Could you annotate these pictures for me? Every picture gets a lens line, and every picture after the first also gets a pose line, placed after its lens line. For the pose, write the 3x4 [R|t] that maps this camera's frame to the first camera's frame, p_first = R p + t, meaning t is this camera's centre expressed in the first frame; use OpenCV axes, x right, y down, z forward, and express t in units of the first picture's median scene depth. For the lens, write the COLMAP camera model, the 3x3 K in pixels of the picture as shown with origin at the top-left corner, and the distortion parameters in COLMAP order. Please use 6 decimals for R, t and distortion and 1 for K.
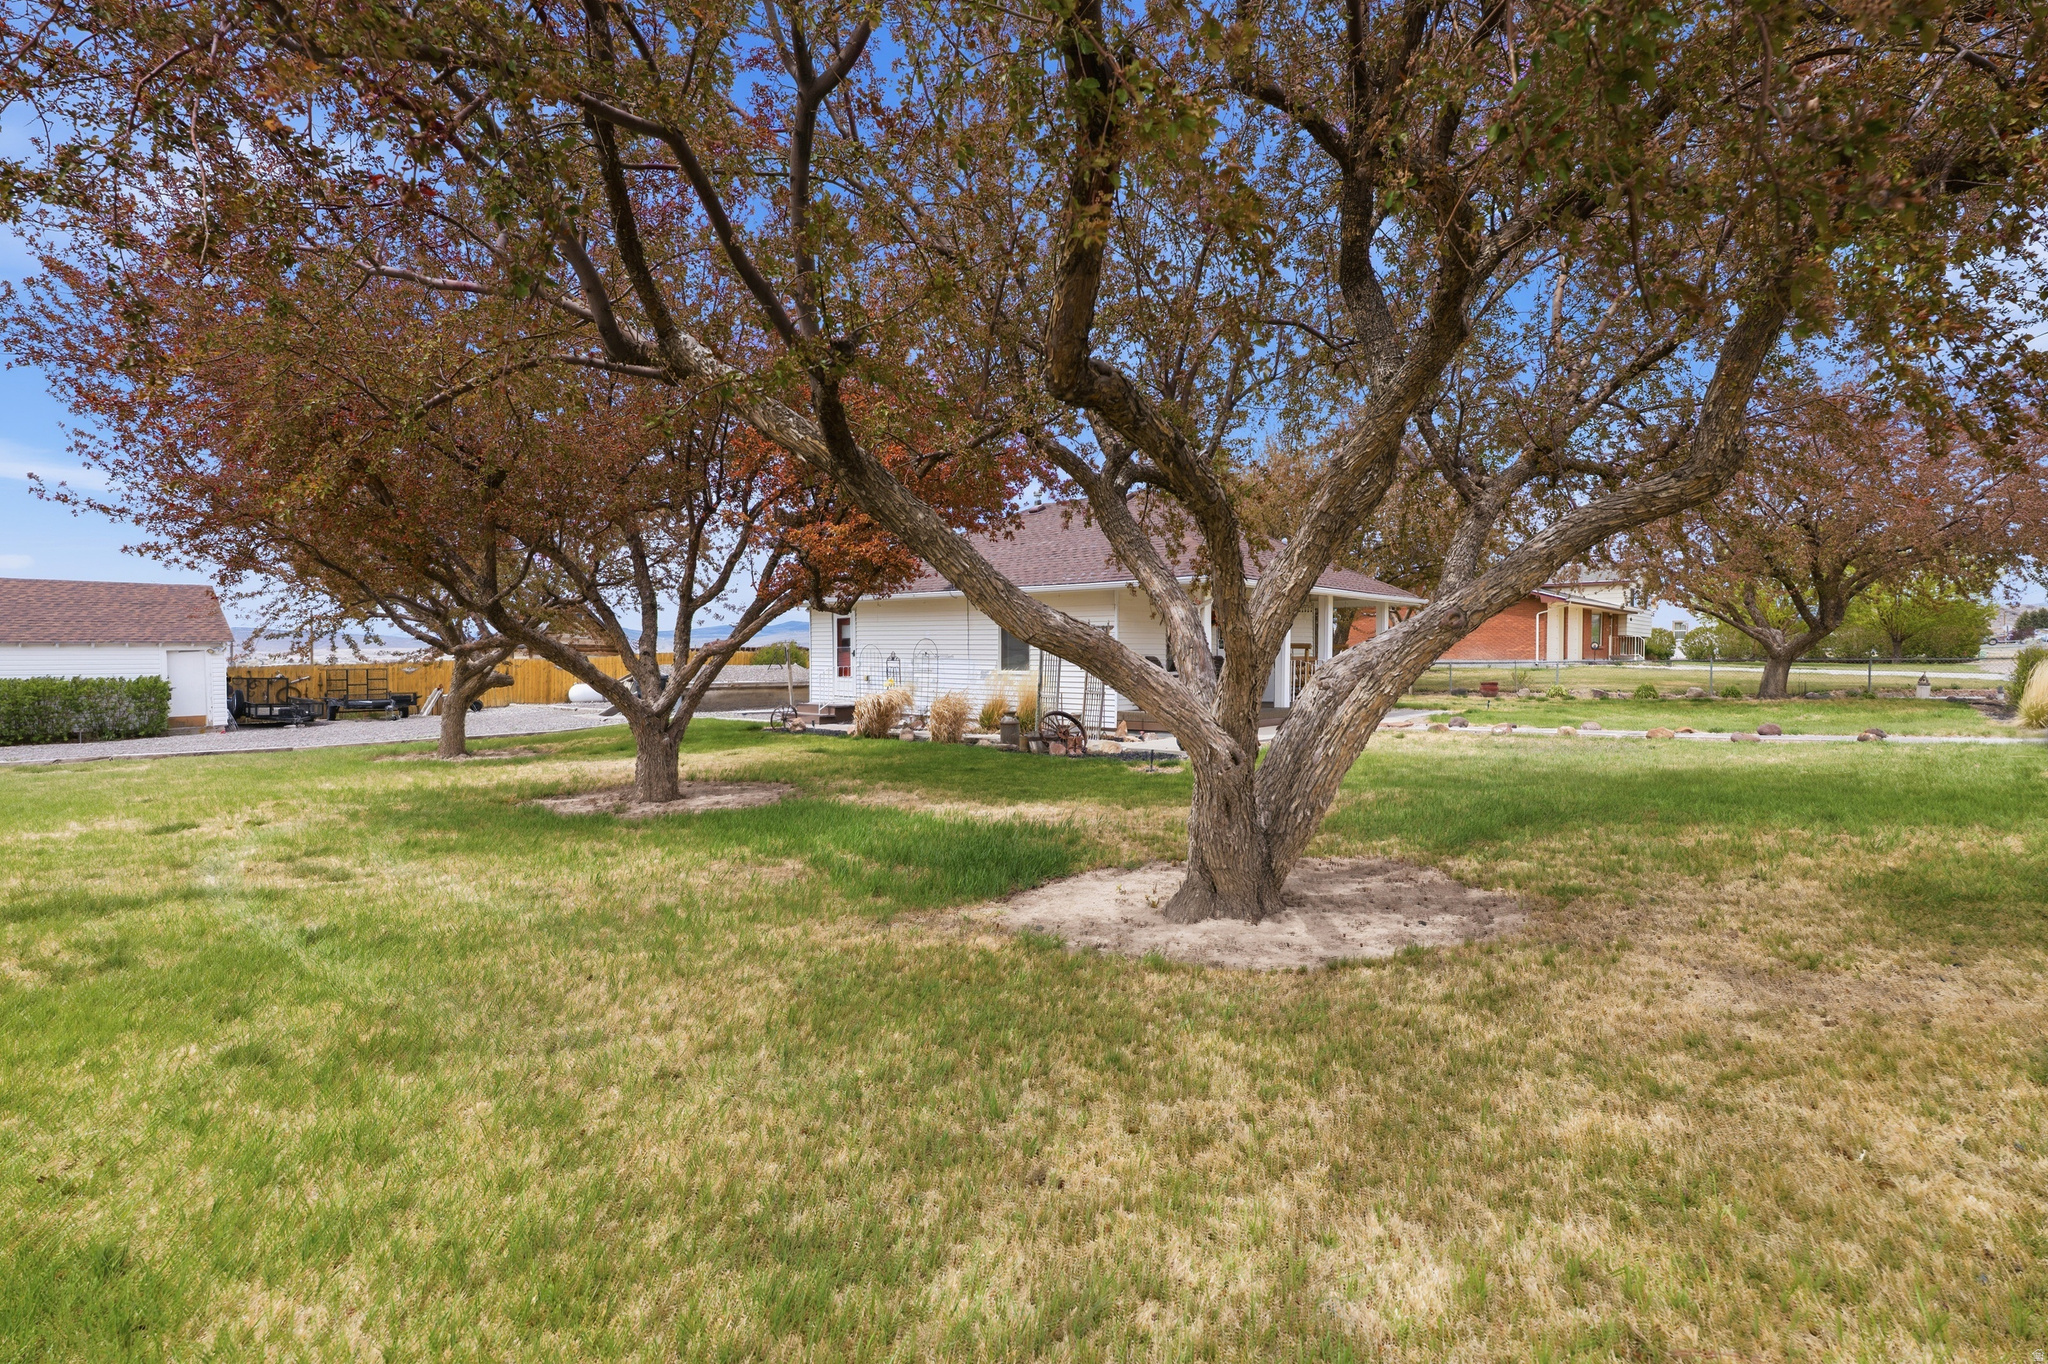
lens RADIAL K [[991.2, 0, 1018.6], [0, 991.2, 641.9], [0, 0, 1]] dist [-0.000886, 0.000430]
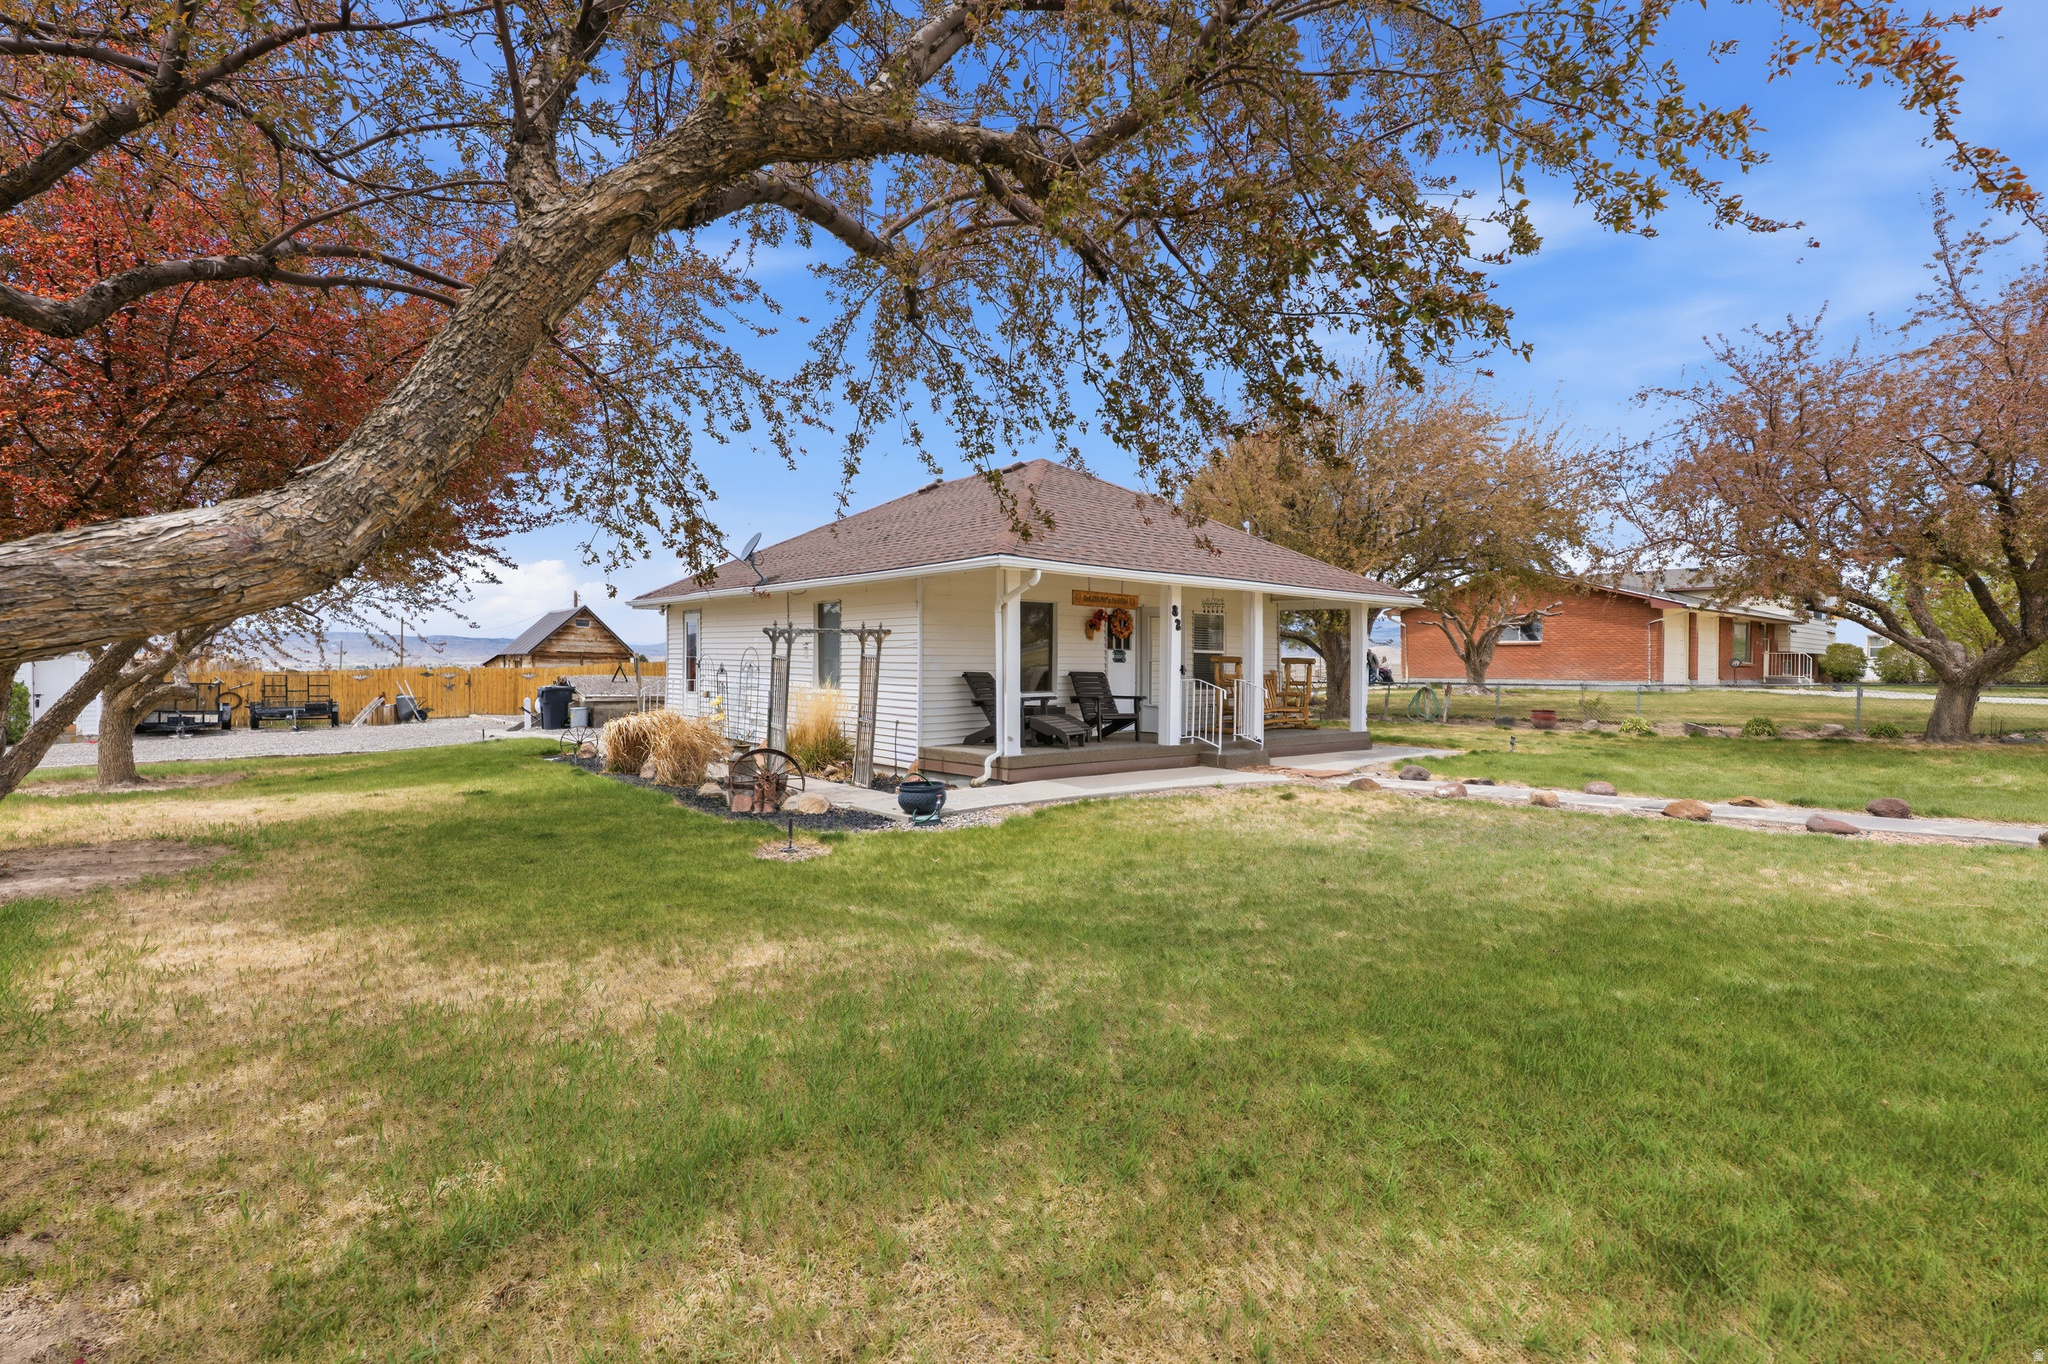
lens RADIAL K [[974.3, 0, 1023.8], [0, 974.3, 635.5], [0, 0, 1]] dist [0.000792, -0.023146]
pose [[0.988093, 0.005039, -0.153776, 0.214648], [-0.008188, 0.999769, -0.019849, 0.002173], [0.153641, 0.020872, 0.987906, 0.229004]]
